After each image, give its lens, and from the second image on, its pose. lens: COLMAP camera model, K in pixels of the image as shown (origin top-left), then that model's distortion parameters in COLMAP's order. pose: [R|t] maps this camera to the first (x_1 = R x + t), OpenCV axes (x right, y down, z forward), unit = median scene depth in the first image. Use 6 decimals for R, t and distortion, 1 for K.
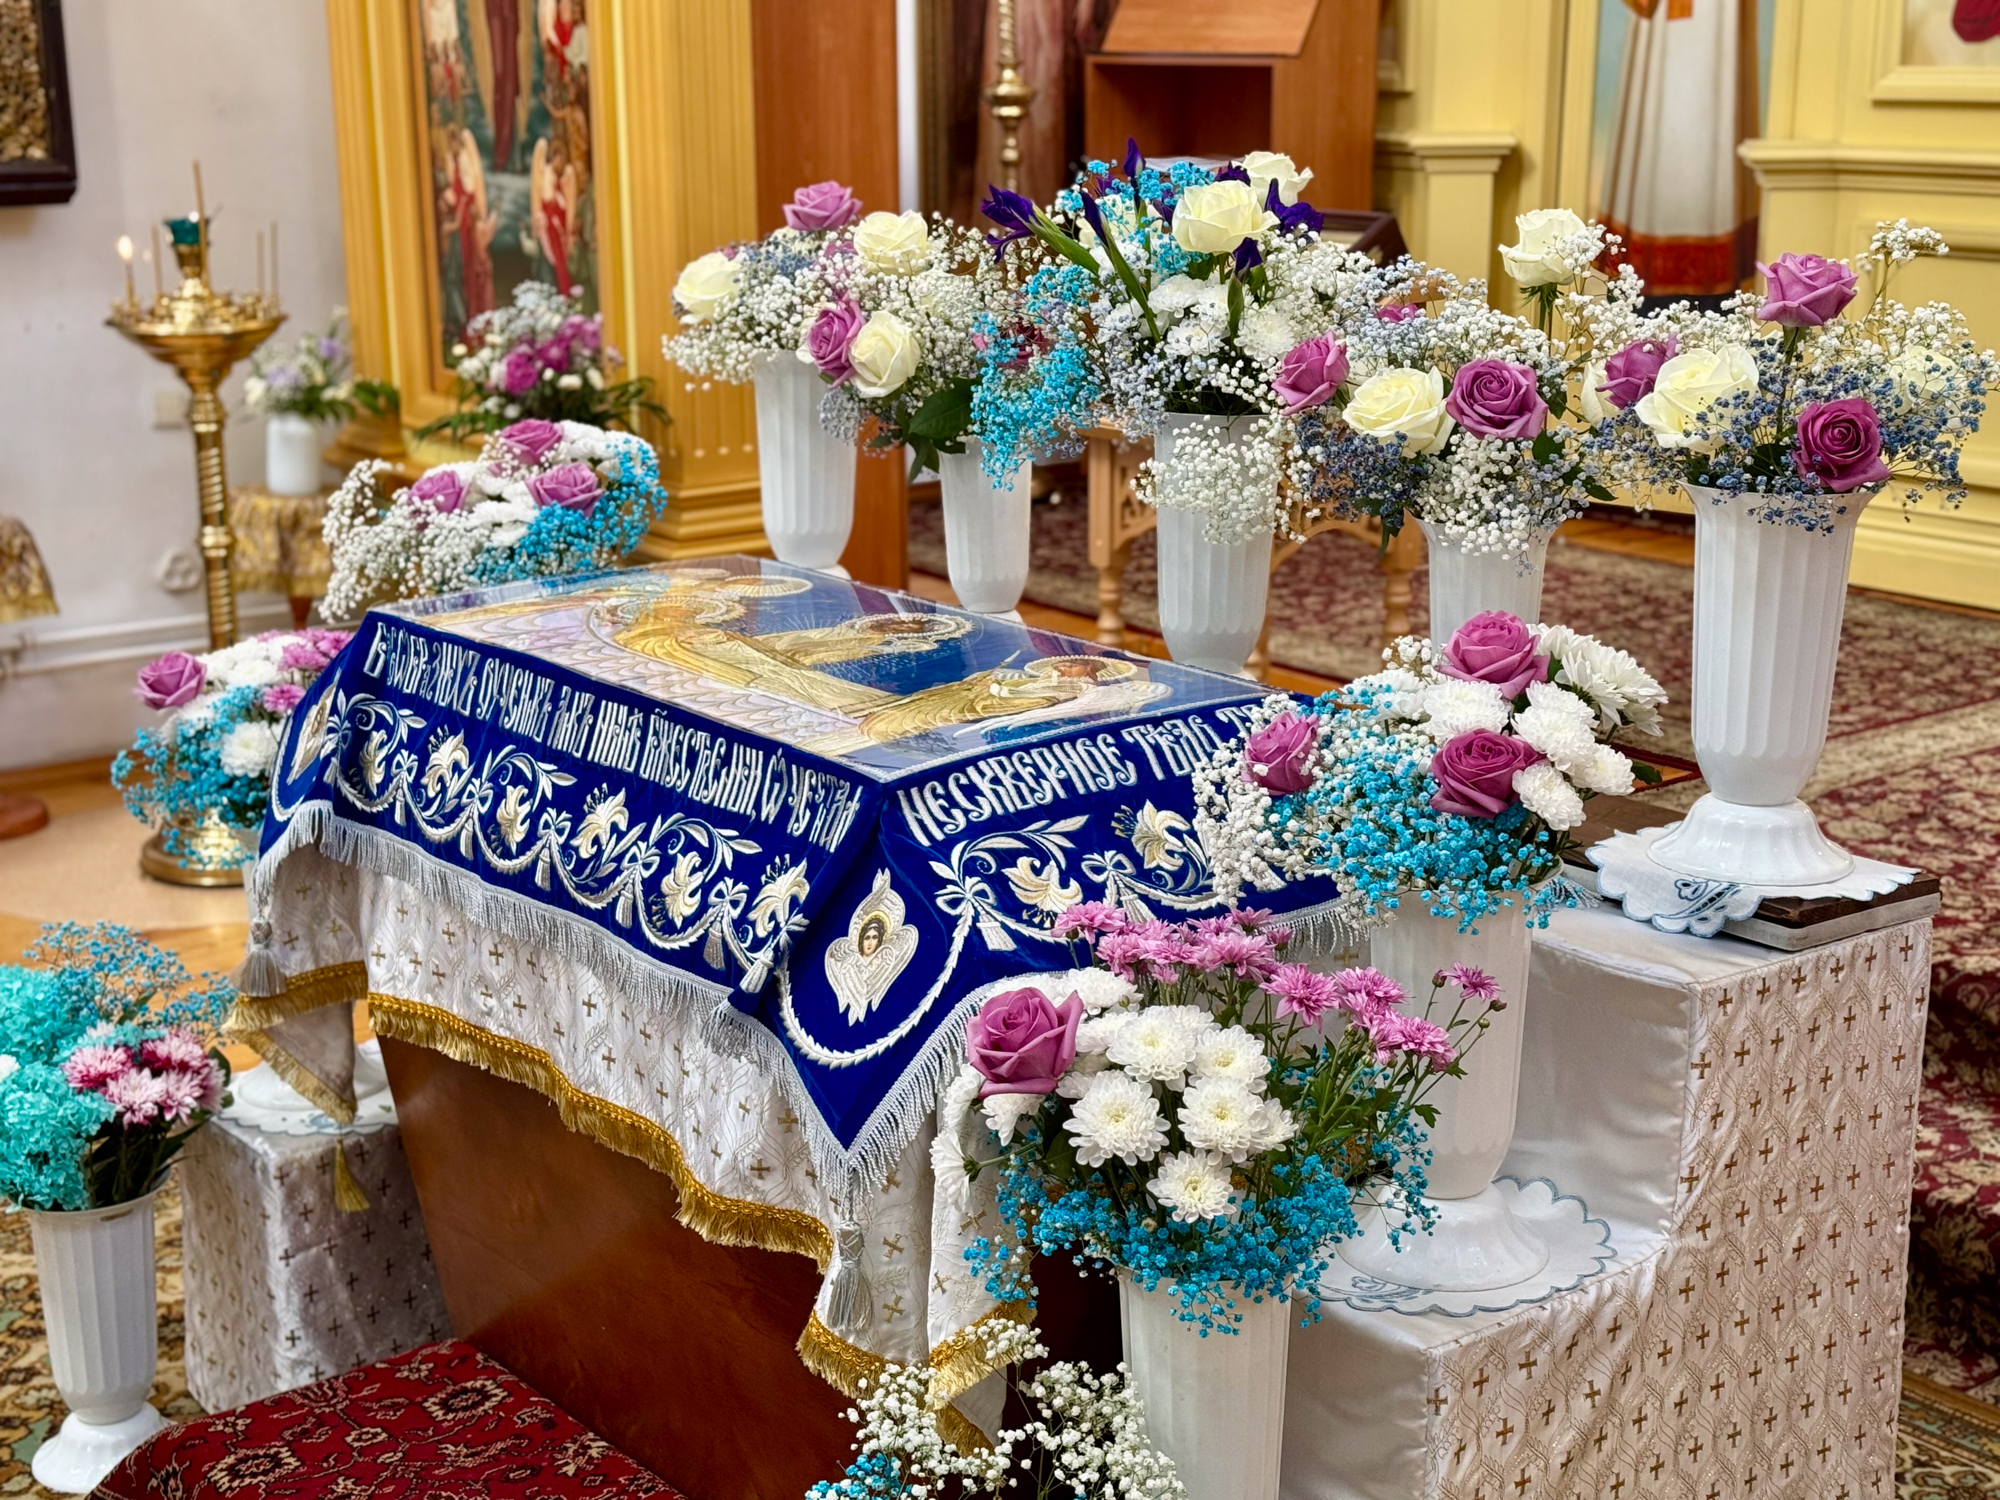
lens RADIAL K [[2999.4, 0, 1000.0], [0, 2999.4, 750.0], [0, 0, 1]] dist [0.142078, -0.081491]
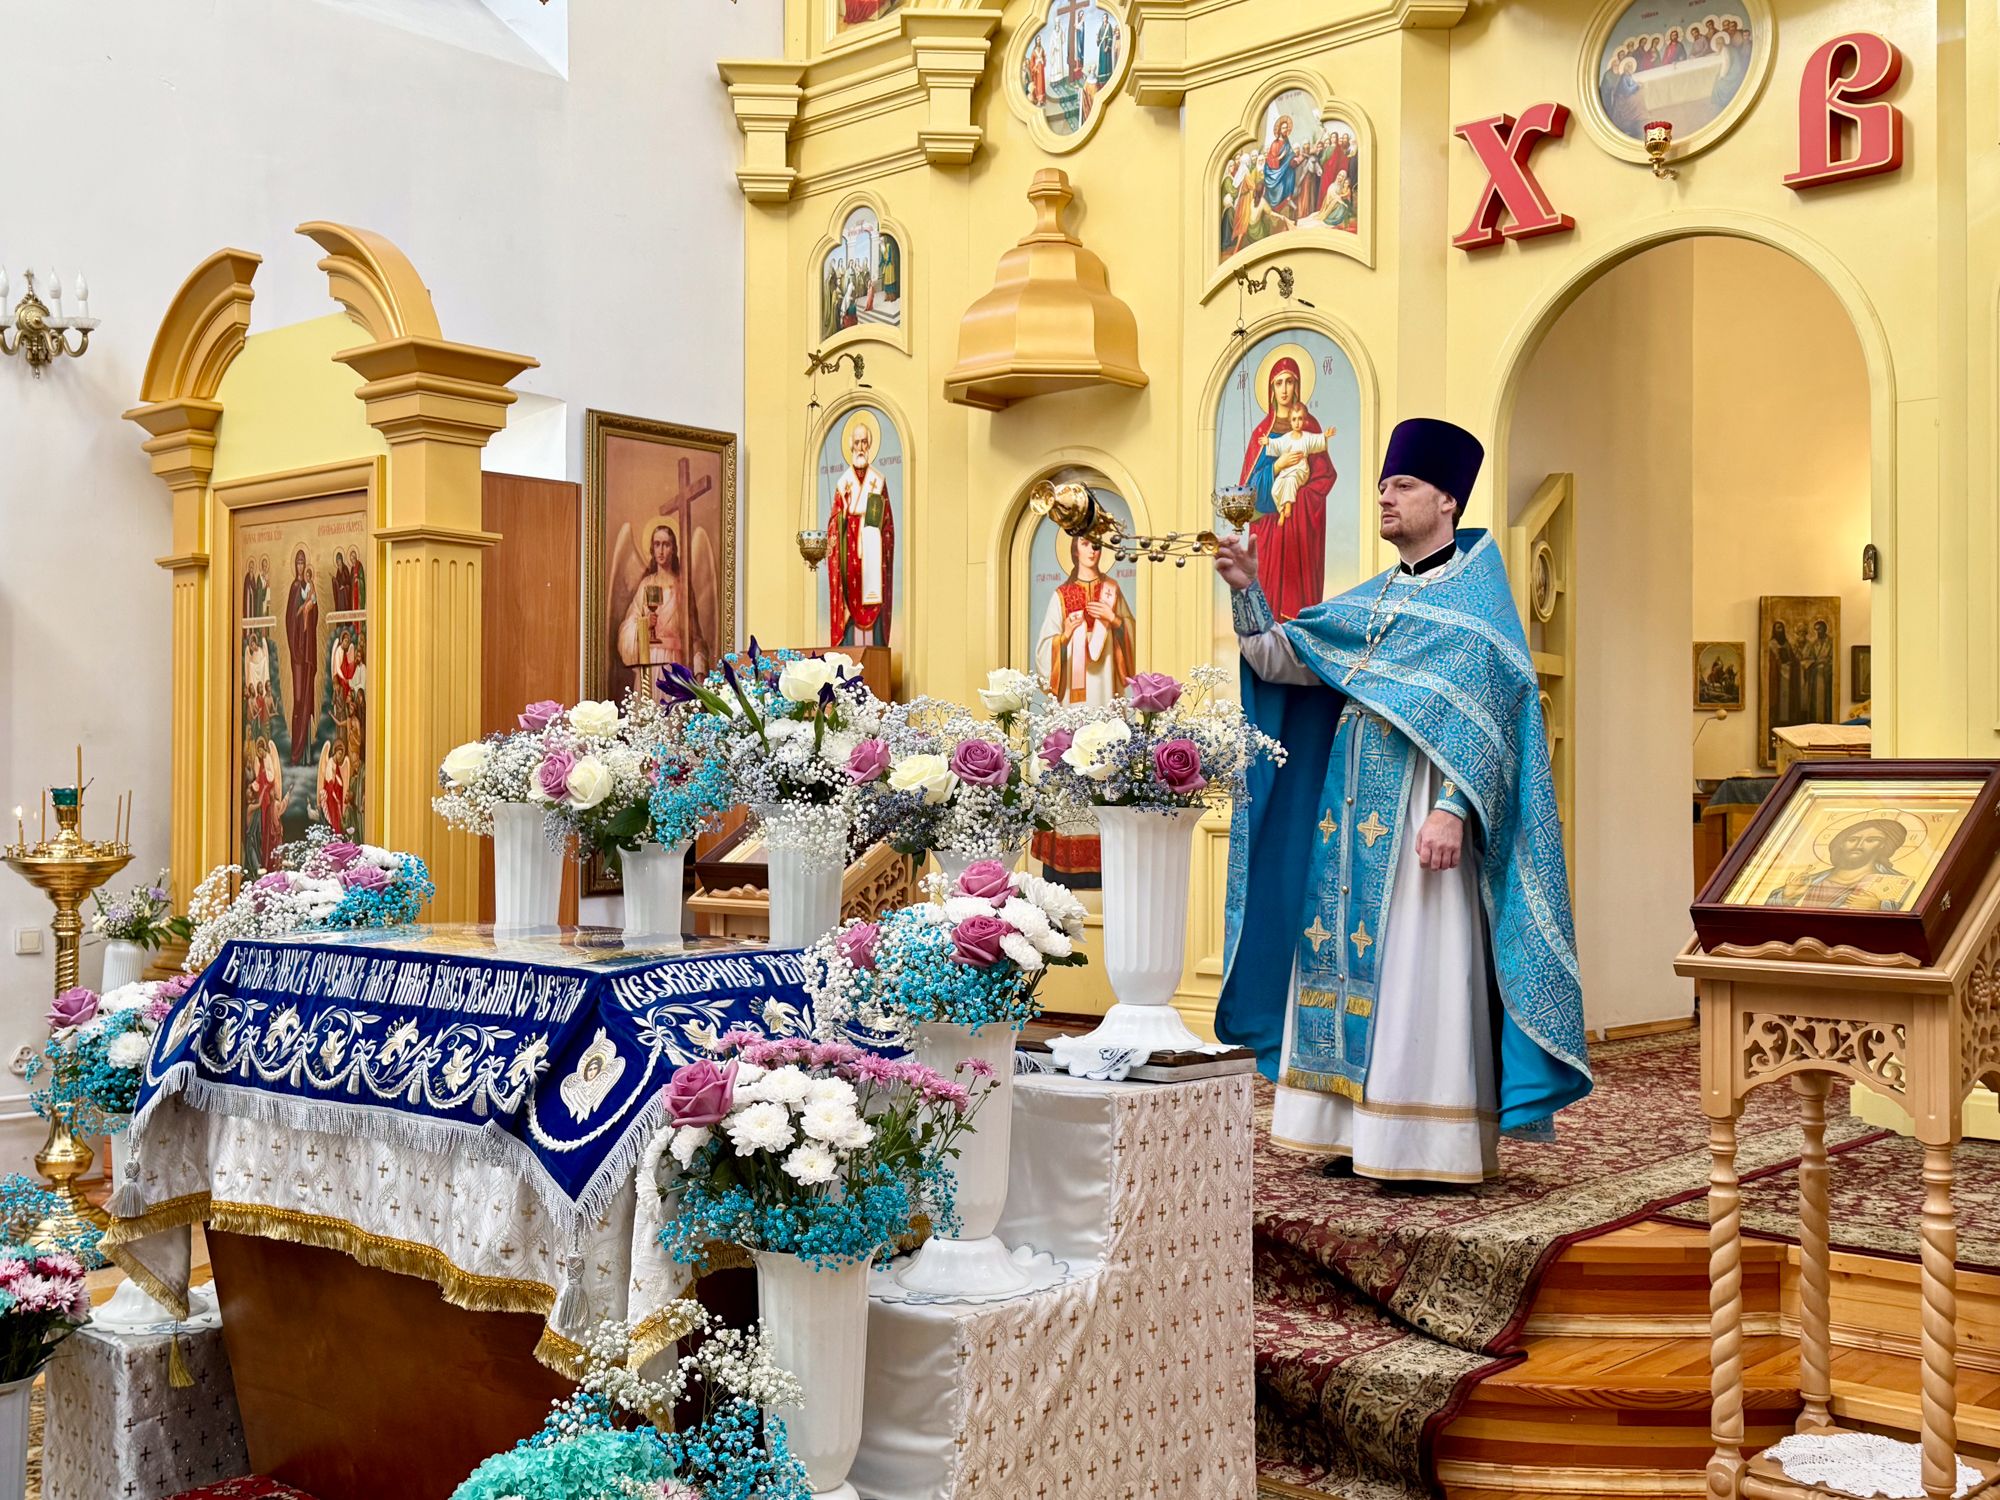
lens RADIAL K [[2164.4, 0, 1000.0], [0, 2164.4, 750.0], [0, 0, 1]] dist [0.234760, -0.567739]
pose [[0.984433, 0.013058, 0.175275, -0.032806], [0.035277, 0.962264, -0.269822, 0.194711], [-0.172184, 0.271805, 0.946823, -0.127798]]
